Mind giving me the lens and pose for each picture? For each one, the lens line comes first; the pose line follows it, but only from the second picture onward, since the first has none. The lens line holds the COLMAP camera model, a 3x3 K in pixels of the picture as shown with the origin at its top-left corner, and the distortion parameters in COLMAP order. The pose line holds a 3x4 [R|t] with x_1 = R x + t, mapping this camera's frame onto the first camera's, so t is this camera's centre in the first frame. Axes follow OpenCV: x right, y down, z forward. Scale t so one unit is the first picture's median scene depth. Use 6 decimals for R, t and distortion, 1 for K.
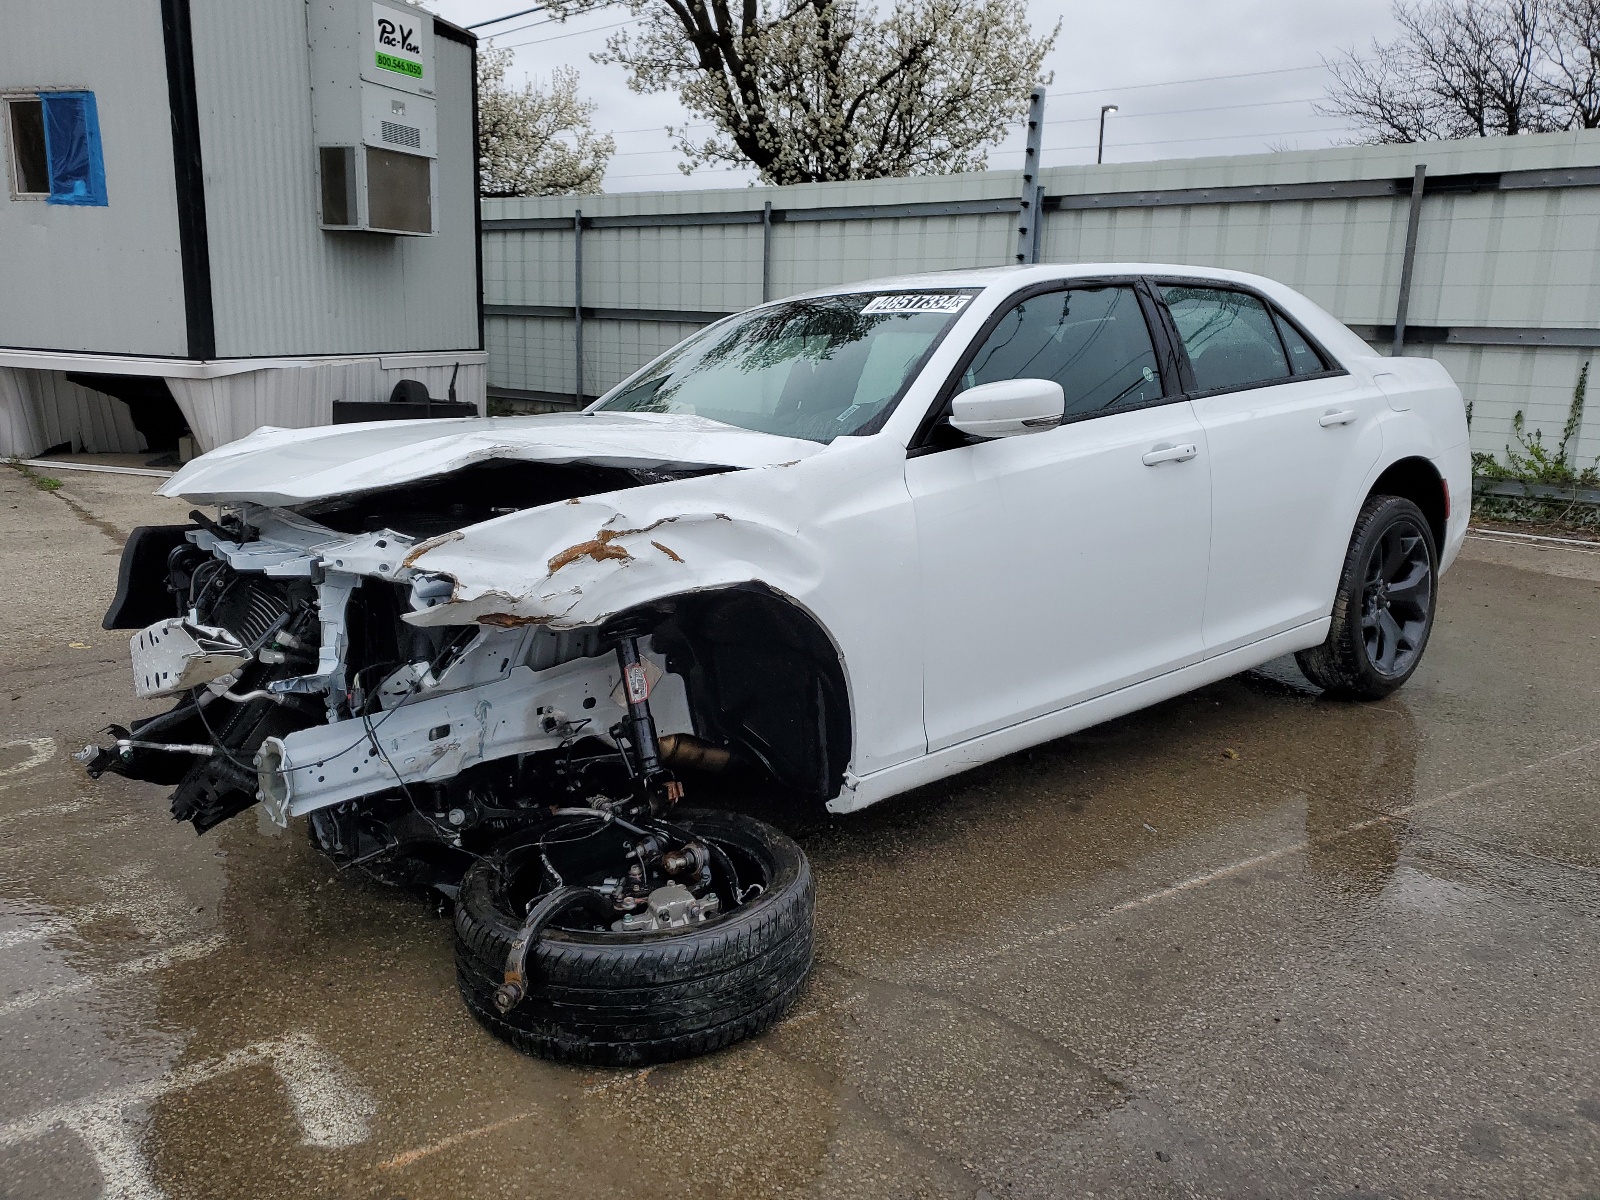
lens RADIAL K [[1323.7, 0, 800.0], [0, 1323.7, 600.0], [0, 0, 1]] dist [0.037941, 0.004081]
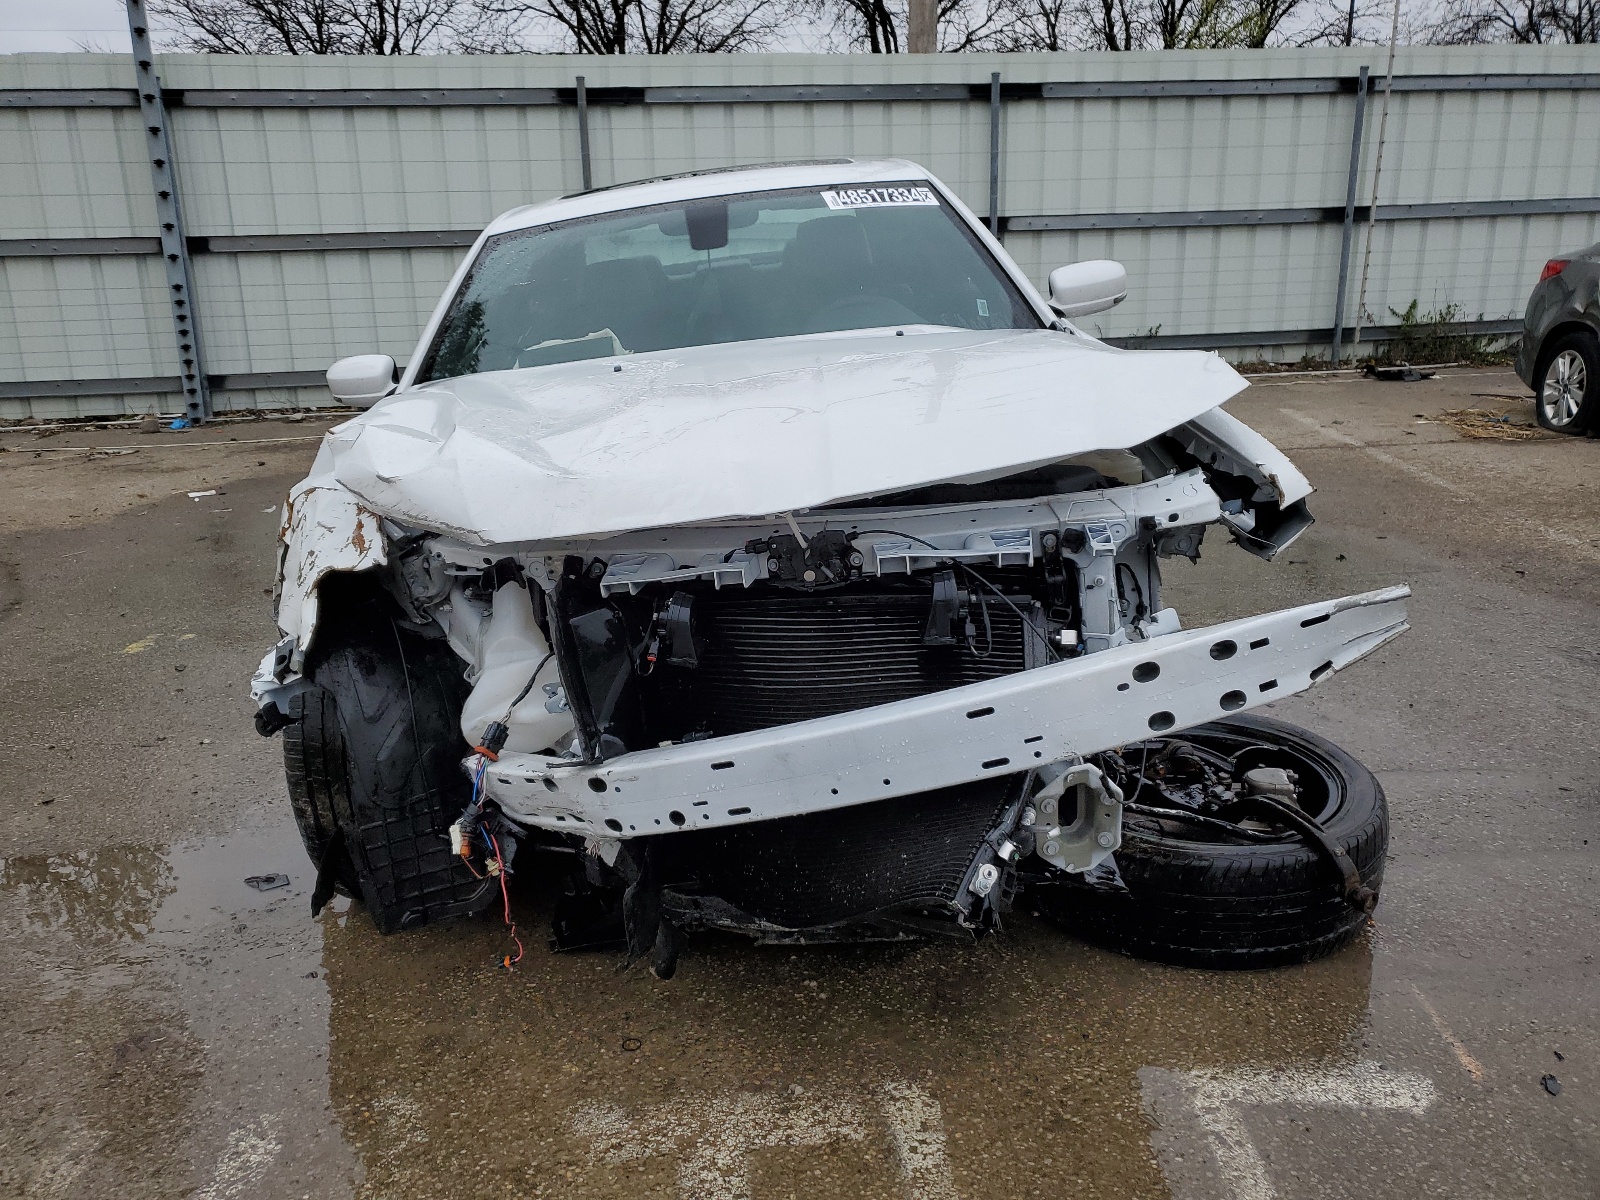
lens RADIAL K [[1220.9, 0, 800.0], [0, 1220.9, 600.0], [0, 0, 1]] dist [0.021313, 0.007550]
pose [[0.637546, -0.264533, 0.723573, -0.490446], [0.201731, 0.963754, 0.174594, -0.103548], [-0.743532, 0.034655, 0.667802, 0.423835]]
